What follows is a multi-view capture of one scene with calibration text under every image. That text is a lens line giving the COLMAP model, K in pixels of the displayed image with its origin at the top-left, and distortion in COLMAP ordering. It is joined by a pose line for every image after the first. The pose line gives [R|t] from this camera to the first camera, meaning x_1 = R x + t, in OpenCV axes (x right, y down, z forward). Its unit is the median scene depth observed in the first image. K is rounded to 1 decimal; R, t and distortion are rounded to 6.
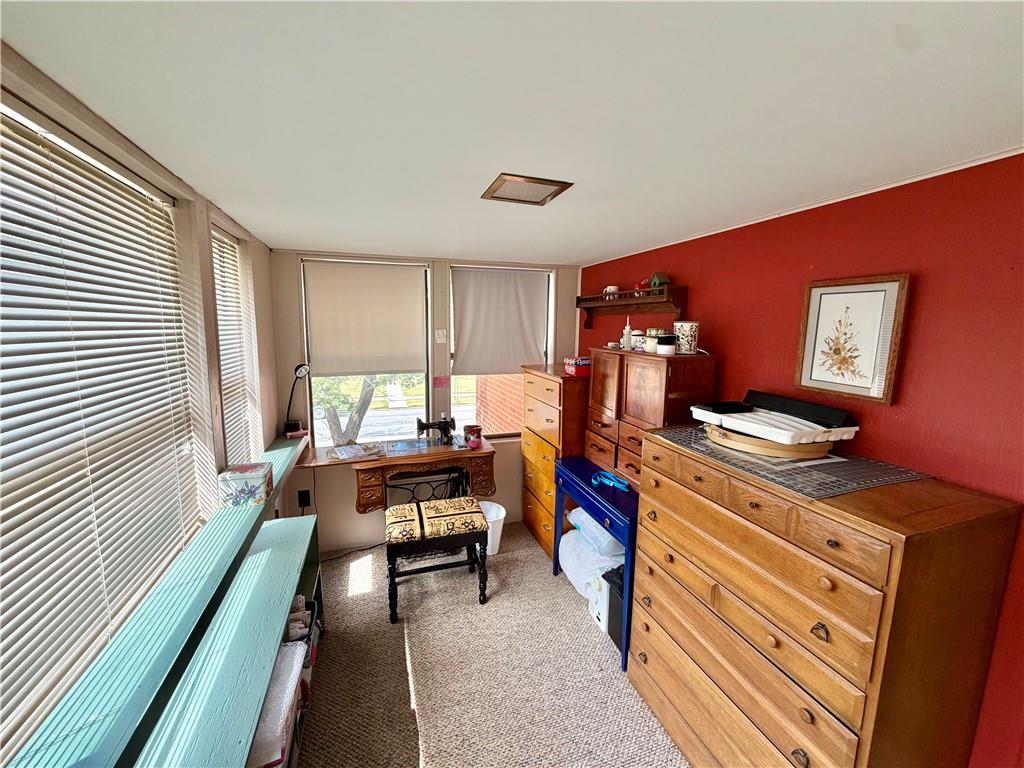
lens RADIAL K [[408.0, 0, 510.9], [0, 408.0, 379.7], [0, 0, 1]] dist [-0.000897, -0.000532]
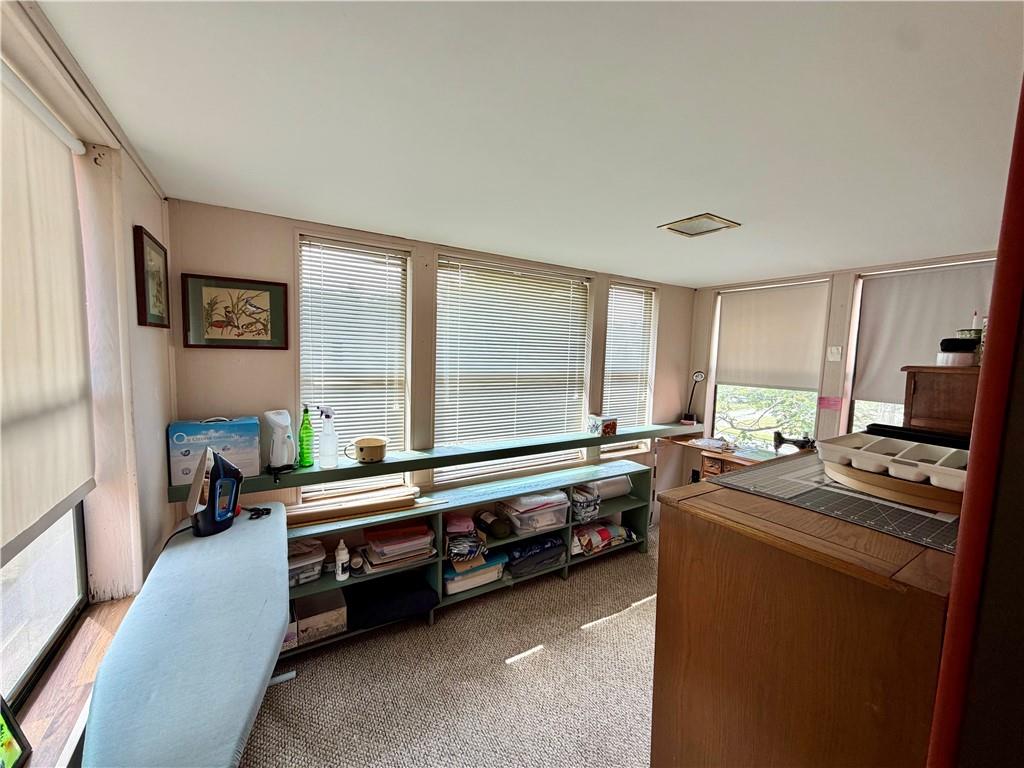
lens RADIAL K [[408.0, 0, 516.0], [0, 408.0, 384.6], [0, 0, 1]] dist [-0.000897, -0.000532]
pose [[0.222260, 0.088603, -0.970953, 0.601567], [-0.153678, 0.986597, 0.054853, 0.022973], [0.962800, 0.137022, 0.232898, 0.111466]]
